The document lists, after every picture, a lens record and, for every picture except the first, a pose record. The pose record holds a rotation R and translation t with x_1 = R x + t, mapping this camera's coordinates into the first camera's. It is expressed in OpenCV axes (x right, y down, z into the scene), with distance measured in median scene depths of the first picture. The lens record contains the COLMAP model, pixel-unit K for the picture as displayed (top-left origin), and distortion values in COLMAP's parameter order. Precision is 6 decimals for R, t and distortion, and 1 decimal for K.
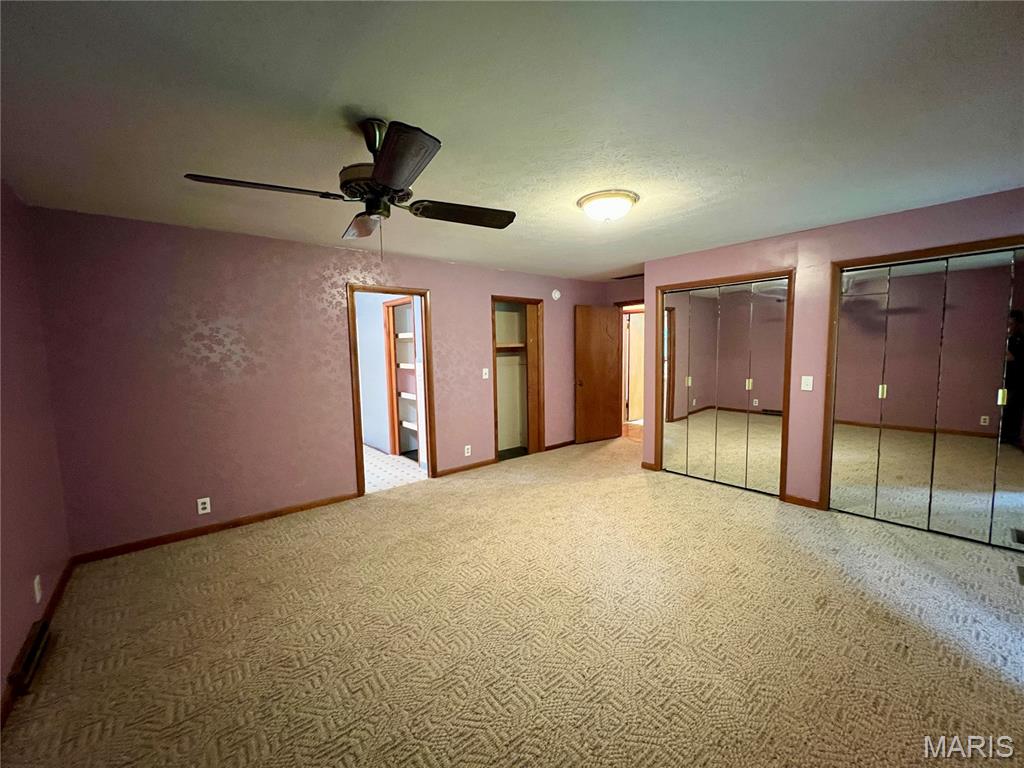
lens RADIAL K [[409.8, 0, 511.3], [0, 409.8, 384.0], [0, 0, 1]] dist [-0.000335, 0.000009]
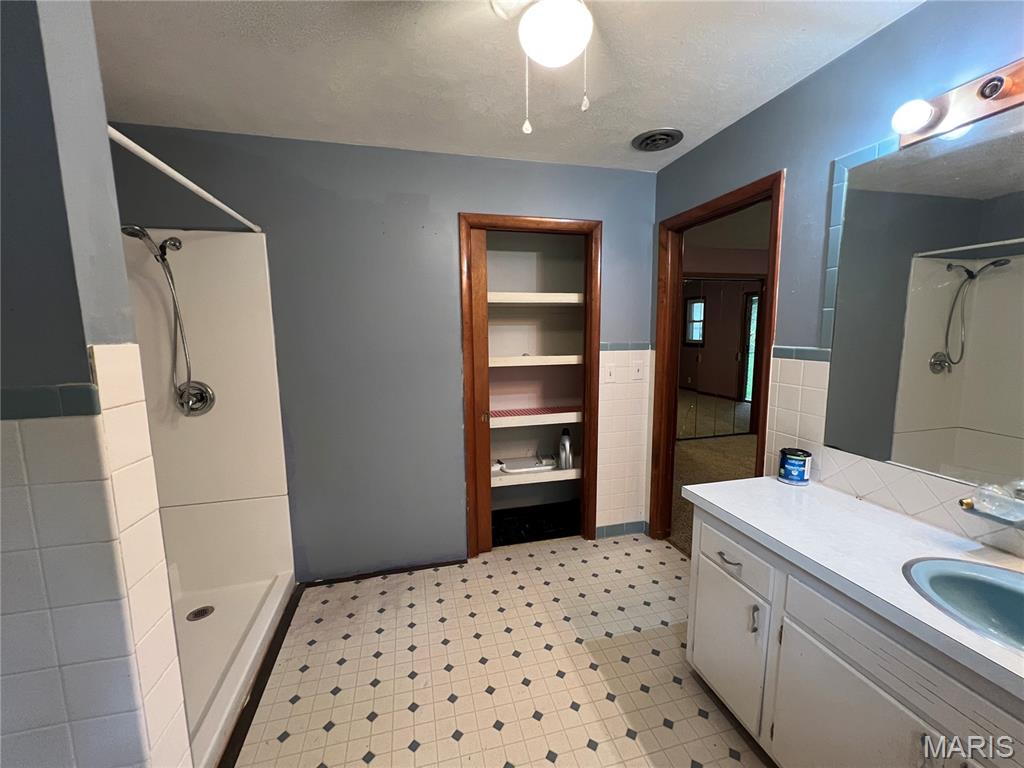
lens RADIAL K [[409.8, 0, 511.3], [0, 409.8, 384.0], [0, 0, 1]] dist [-0.000335, 0.000009]
pose [[0.426167, -0.105211, 0.898506, -0.962284], [0.082520, 0.993594, 0.077205, -0.075236], [-0.900873, 0.041242, 0.432119, 1.104270]]
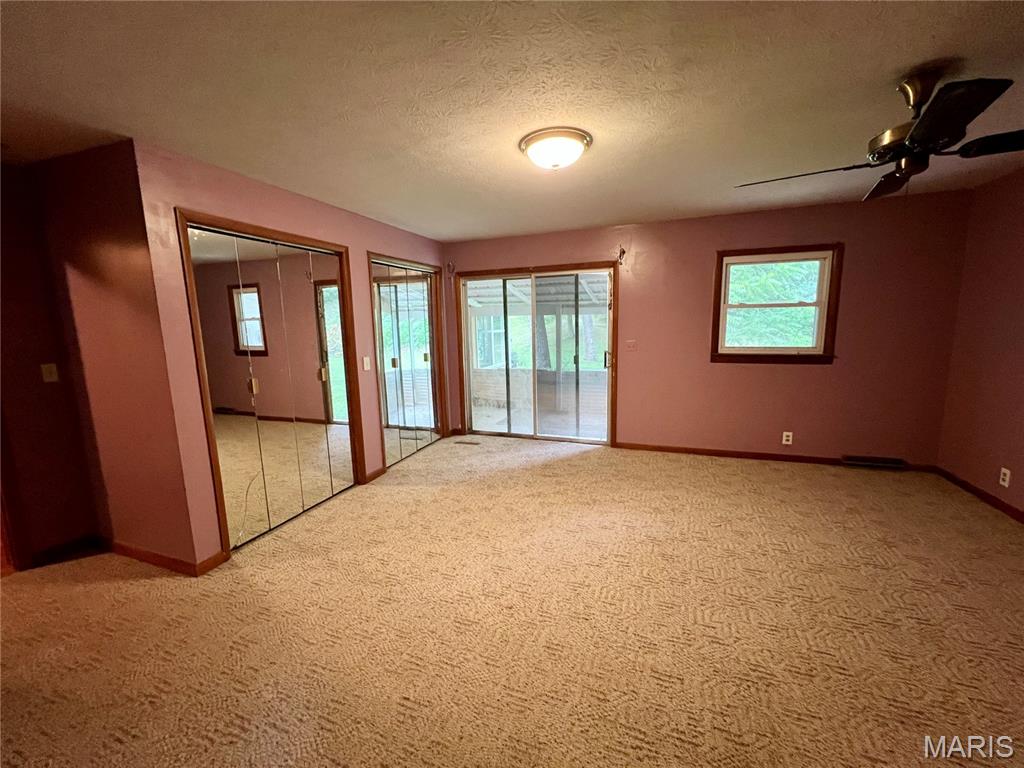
lens RADIAL K [[412.7, 0, 510.7], [0, 412.7, 384.5], [0, 0, 1]] dist [0.000922, 0.000060]
pose [[-0.494373, -0.100068, 0.863471, -0.341056], [0.108520, 0.978475, 0.175528, -0.085294], [-0.862449, 0.180481, -0.472872, 1.080292]]
